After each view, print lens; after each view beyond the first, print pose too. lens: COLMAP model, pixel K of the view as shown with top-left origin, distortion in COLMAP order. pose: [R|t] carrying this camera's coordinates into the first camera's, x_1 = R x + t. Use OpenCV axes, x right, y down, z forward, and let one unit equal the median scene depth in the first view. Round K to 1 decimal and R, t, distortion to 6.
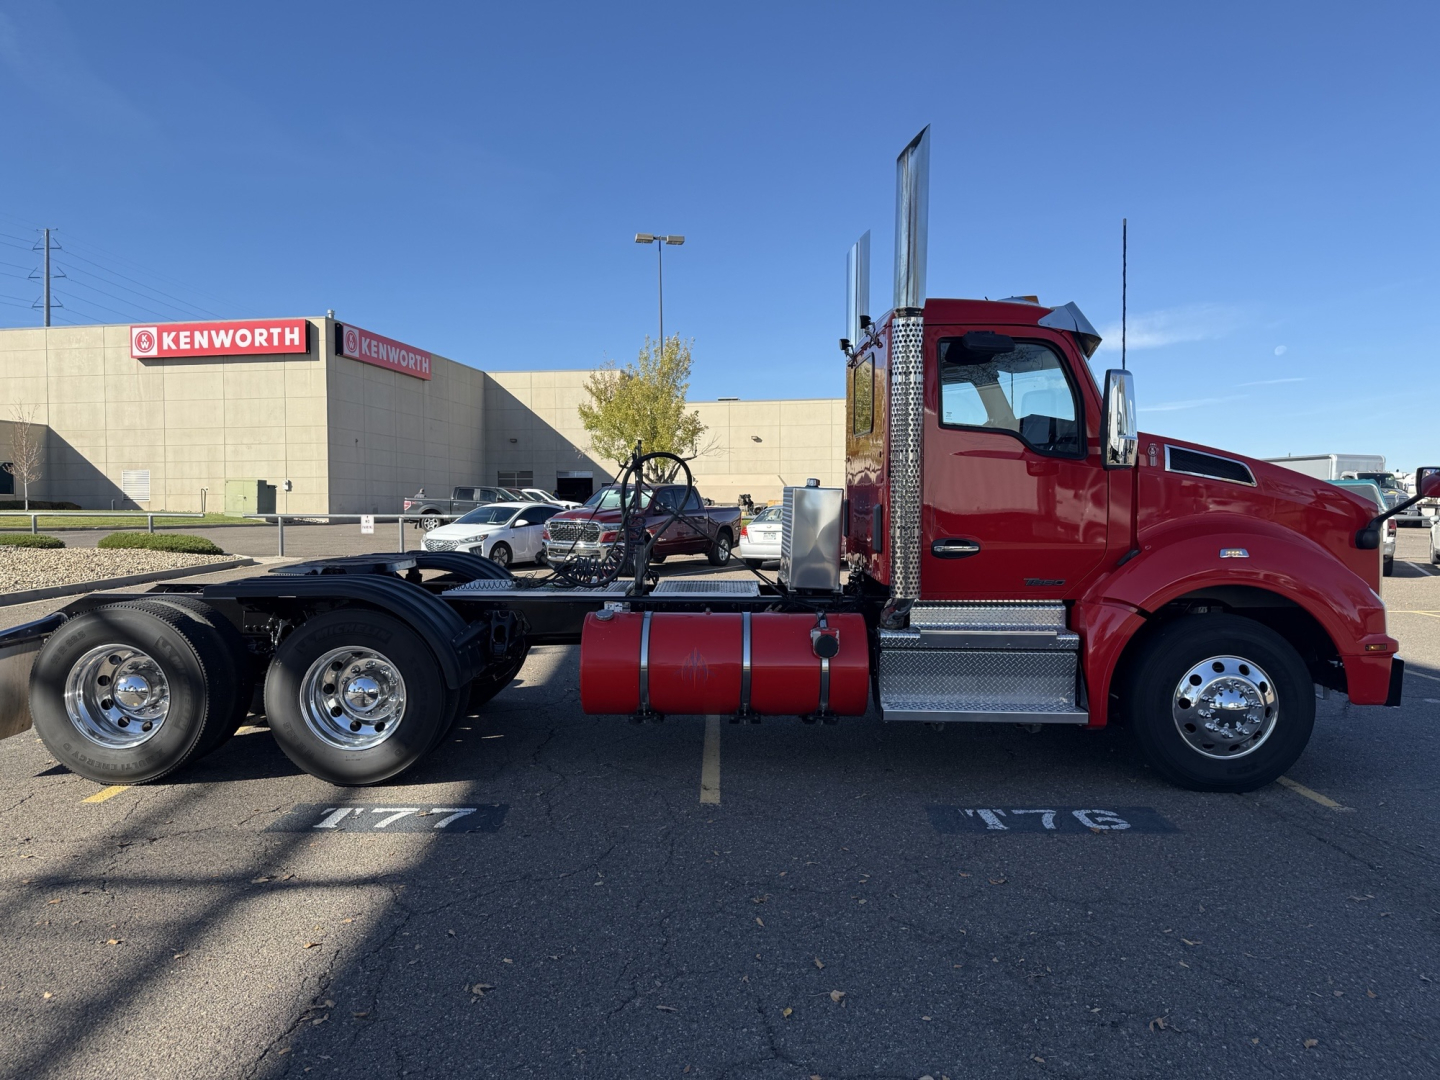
lens RADIAL K [[1091.6, 0, 720.0], [0, 1091.6, 540.0], [0, 0, 1]] dist [0.081356, -0.106991]
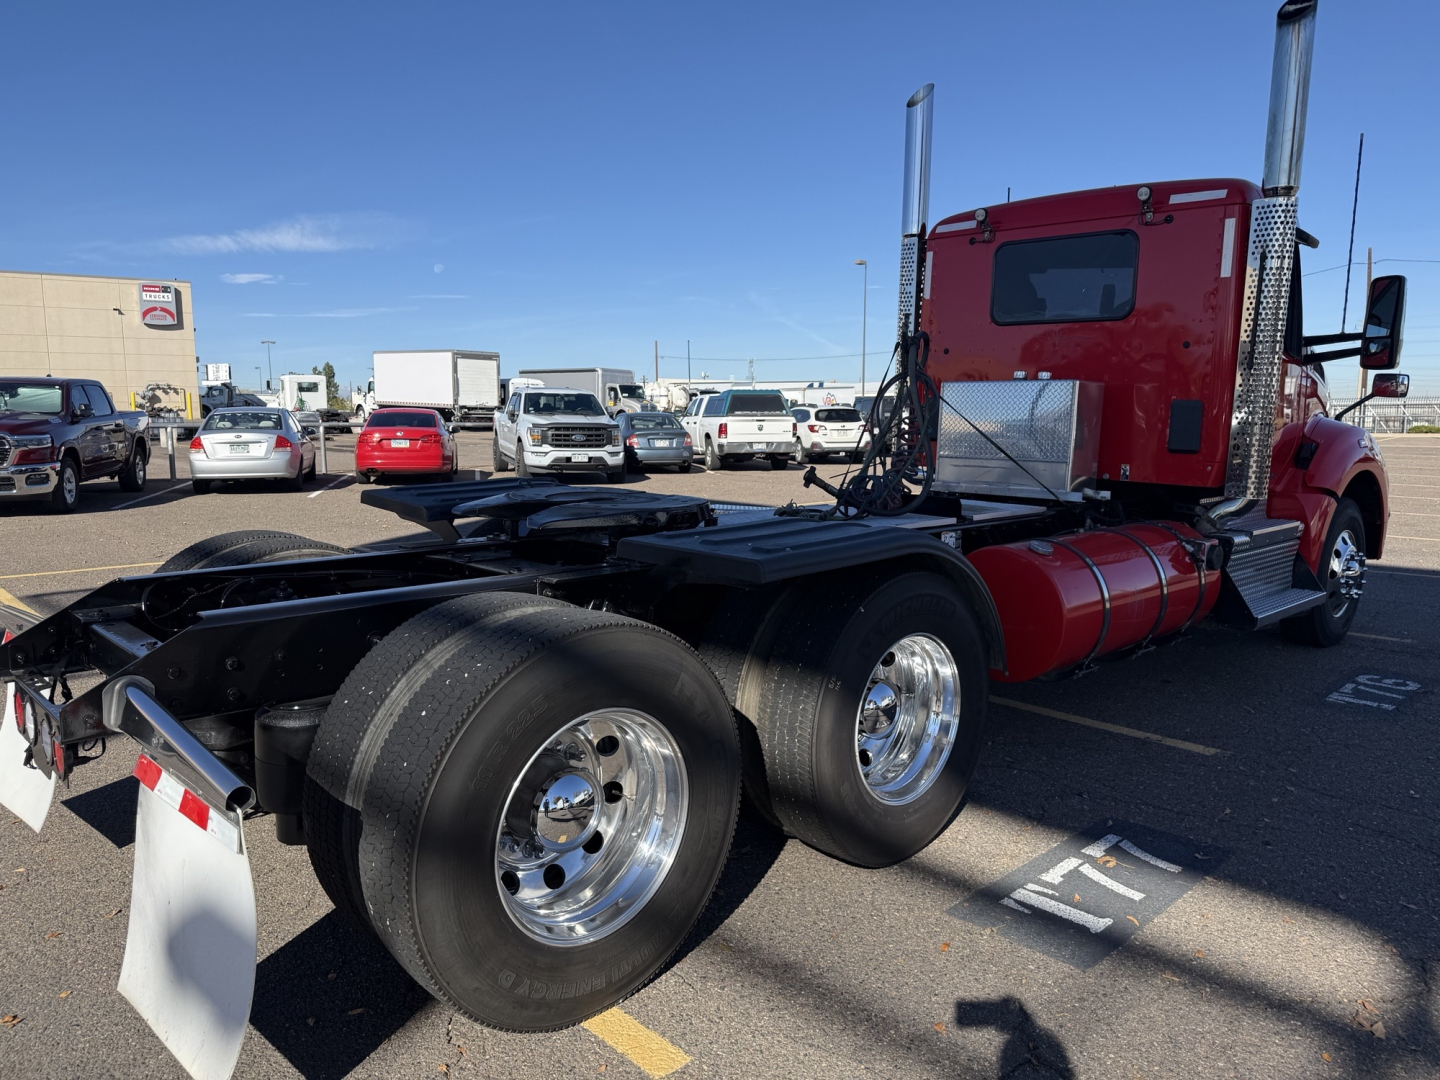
lens RADIAL K [[1091.6, 0, 720.0], [0, 1091.6, 540.0], [0, 0, 1]] dist [0.081356, -0.106991]
pose [[0.678411, -0.082662, 0.730017, -0.868435], [0.022200, 0.995503, 0.092093, -0.013773], [-0.734347, -0.046271, 0.677195, 0.696091]]
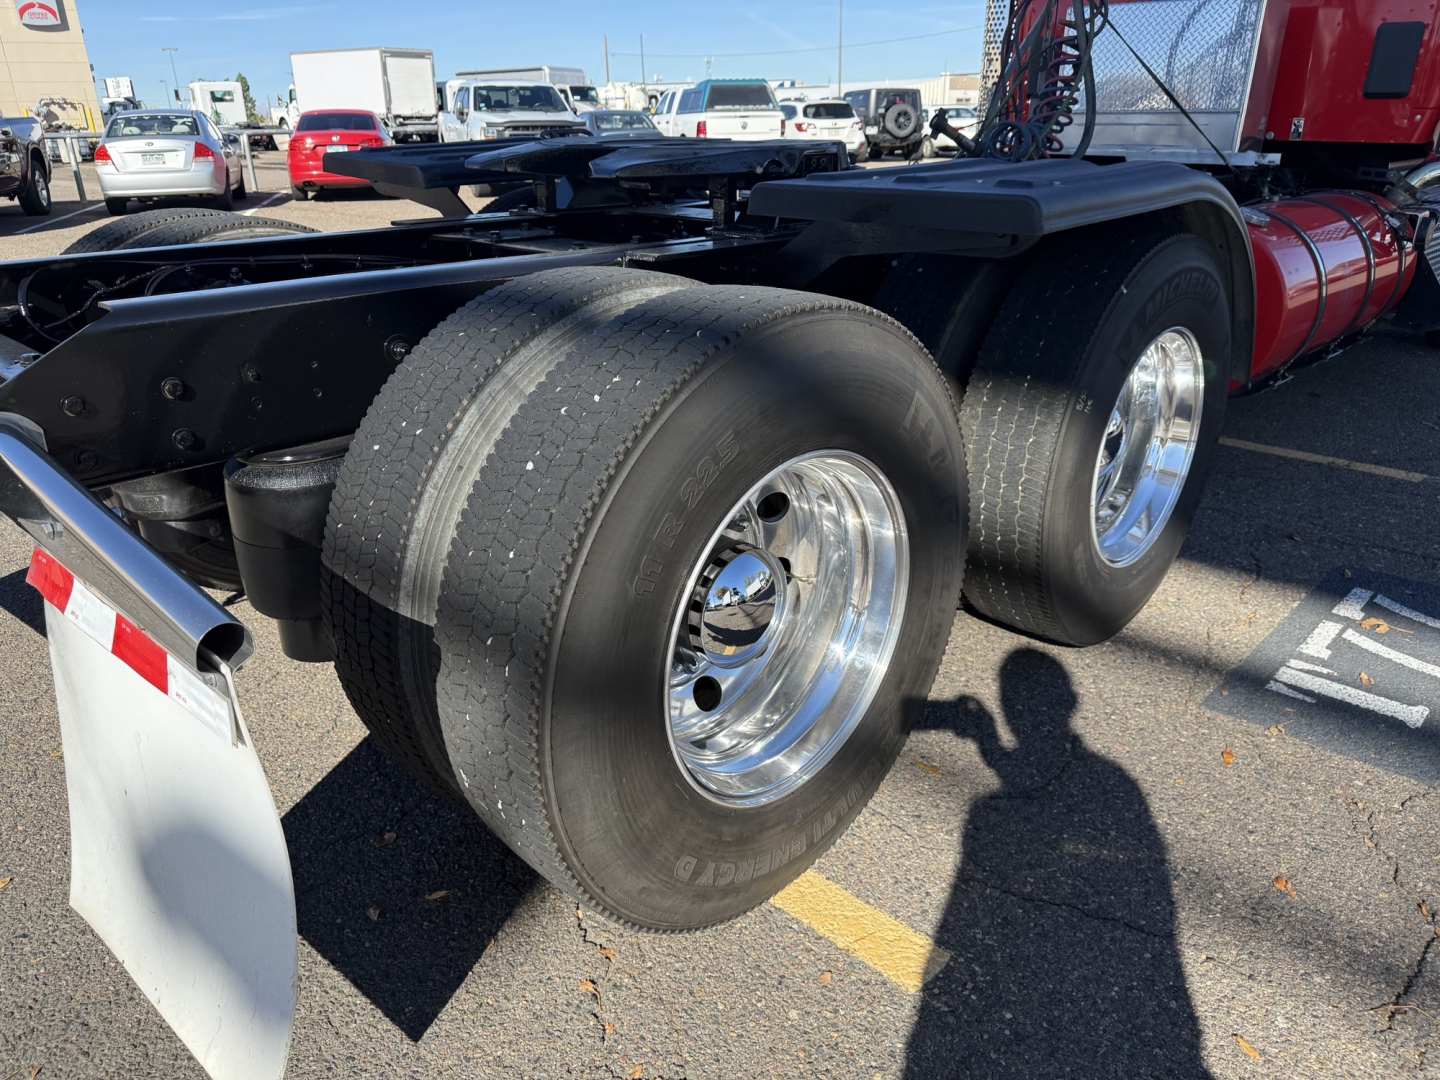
lens RADIAL K [[1076.1, 0, 720.4], [0, 1076.1, 558.9], [0, 0, 1]] dist [0.068372, -0.112823]
pose [[0.641659, -0.288446, 0.710685, -0.786455], [0.037772, 0.937349, 0.346338, 0.029538], [-0.766059, -0.195387, 0.612354, 0.889534]]
